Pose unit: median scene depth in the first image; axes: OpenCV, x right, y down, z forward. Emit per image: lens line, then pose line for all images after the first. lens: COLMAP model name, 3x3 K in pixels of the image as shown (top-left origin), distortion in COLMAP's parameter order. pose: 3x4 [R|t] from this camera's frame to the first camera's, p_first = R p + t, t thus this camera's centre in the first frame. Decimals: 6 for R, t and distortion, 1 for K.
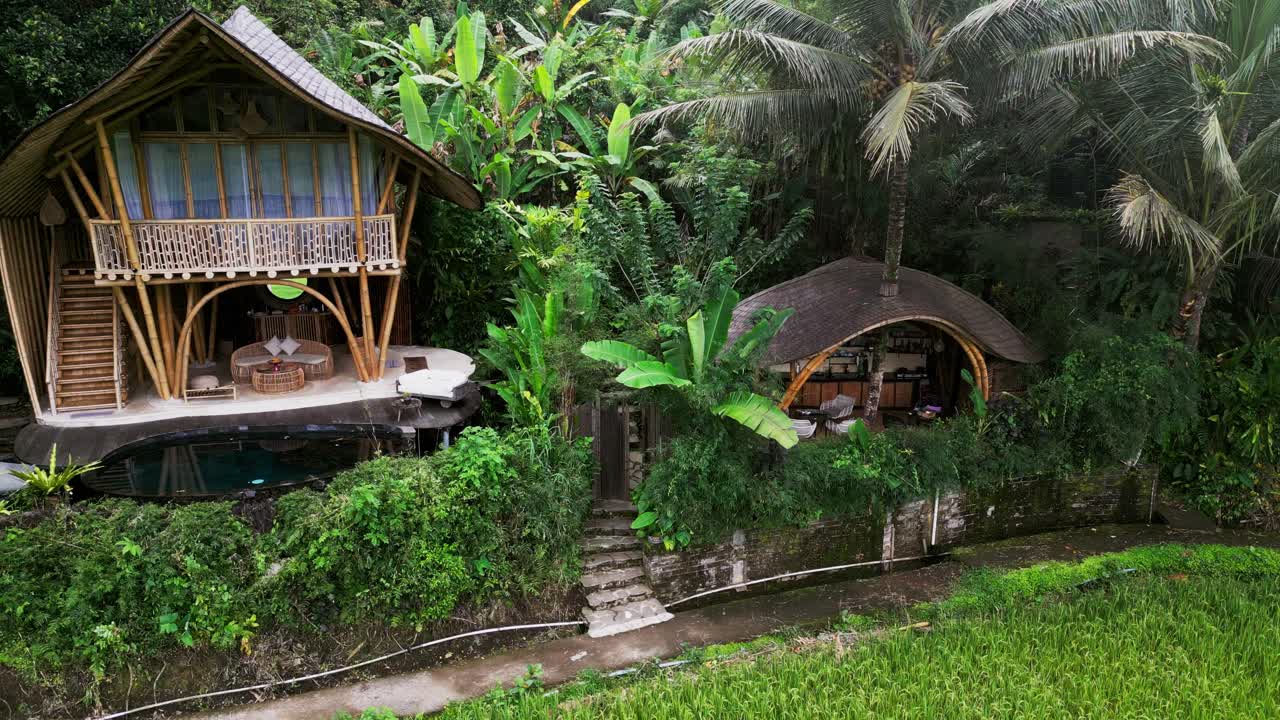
lens RADIAL K [[929.8, 0, 635.3], [0, 929.8, 349.2], [0, 0, 1]] dist [0.078022, -0.081922]
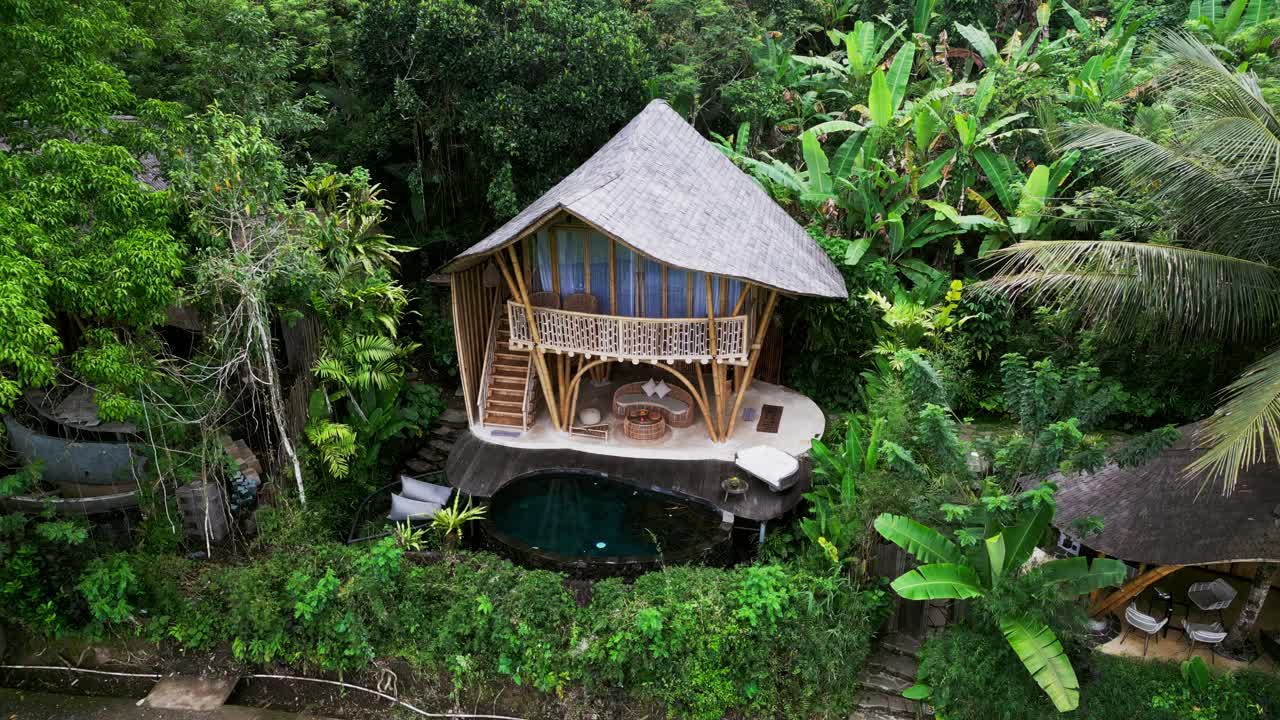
lens RADIAL K [[929.8, 0, 635.3], [0, 929.8, 349.2], [0, 0, 1]] dist [0.078022, -0.081922]
pose [[0.872481, 0.183461, -0.452900, 0.126960], [-0.116534, 0.978221, 0.171764, -0.293994], [0.474548, -0.097083, 0.874859, 0.007242]]
